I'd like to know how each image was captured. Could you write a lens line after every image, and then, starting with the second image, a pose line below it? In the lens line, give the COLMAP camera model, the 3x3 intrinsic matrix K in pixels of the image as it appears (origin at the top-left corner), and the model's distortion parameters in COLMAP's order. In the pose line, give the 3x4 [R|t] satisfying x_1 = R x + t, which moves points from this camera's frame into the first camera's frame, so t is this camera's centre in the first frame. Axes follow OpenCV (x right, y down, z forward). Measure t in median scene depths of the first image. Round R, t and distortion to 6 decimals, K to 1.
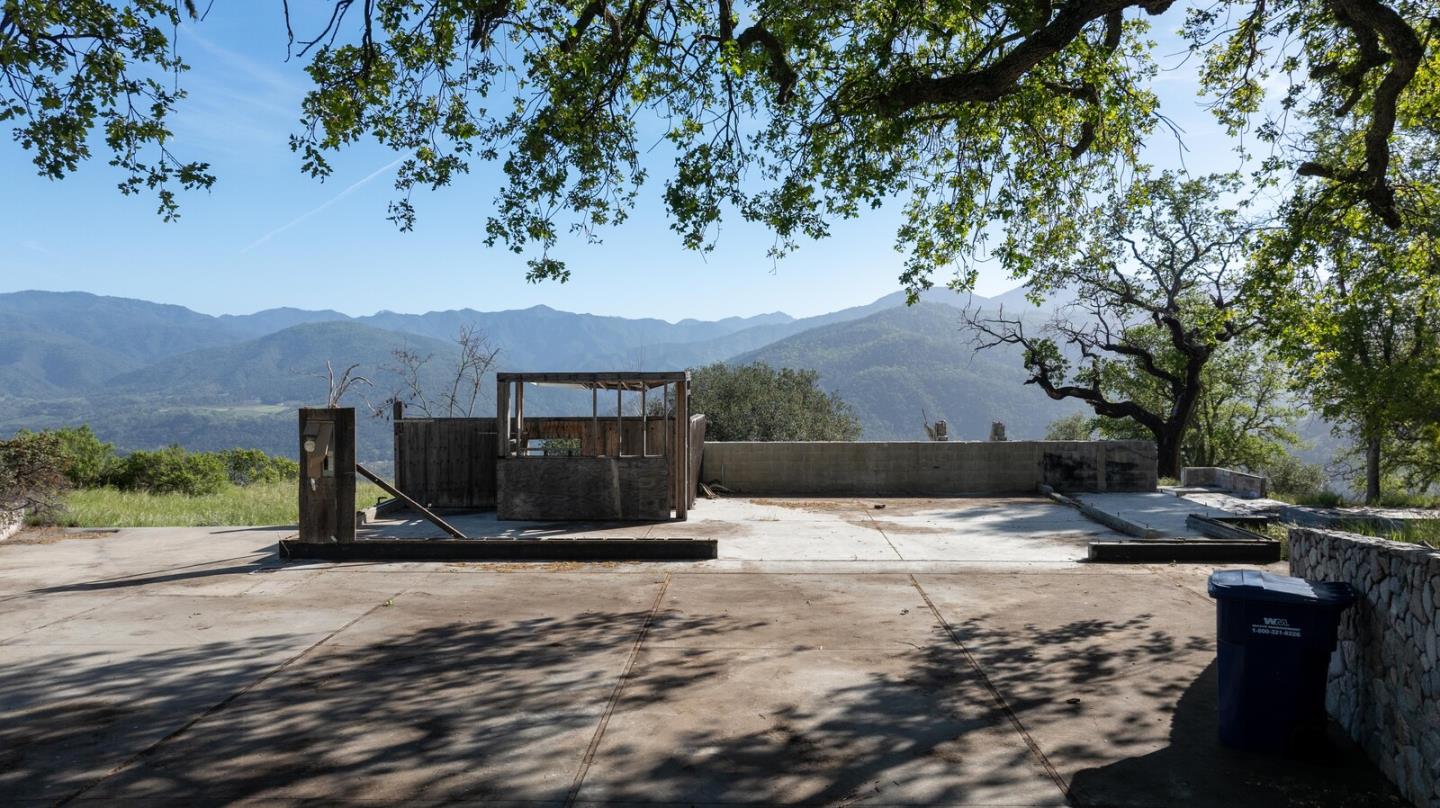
lens RADIAL K [[1012.6, 0, 720.0], [0, 1012.6, 404.0], [0, 0, 1]] dist [-0.069924, 0.096114]
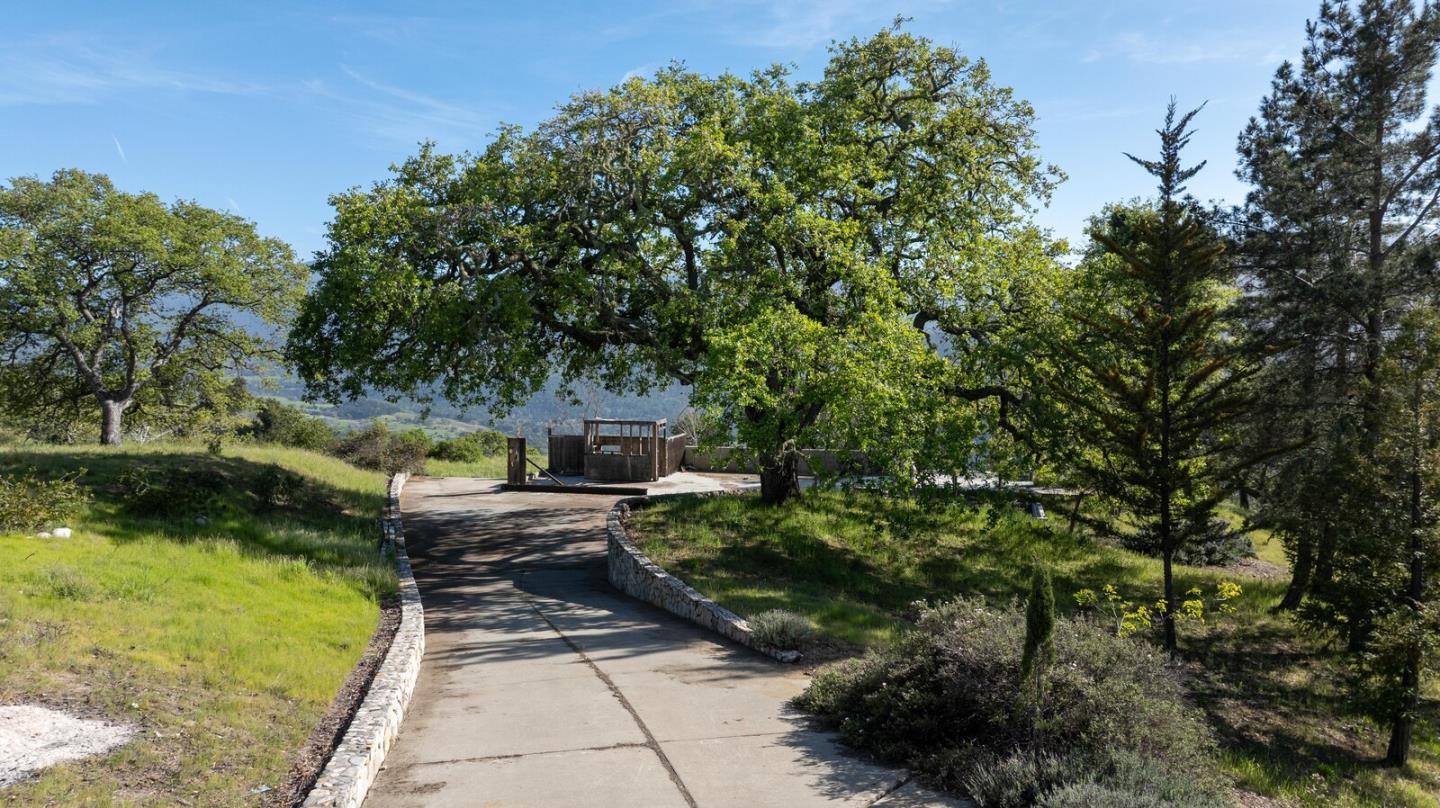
lens RADIAL K [[1012.6, 0, 720.0], [0, 1012.6, 404.0], [0, 0, 1]] dist [-0.069924, 0.096114]
pose [[0.975858, 0.016468, -0.217784, 0.650566], [-0.007909, 0.999164, 0.040114, -0.173246], [0.218262, -0.037423, 0.975172, -1.363672]]
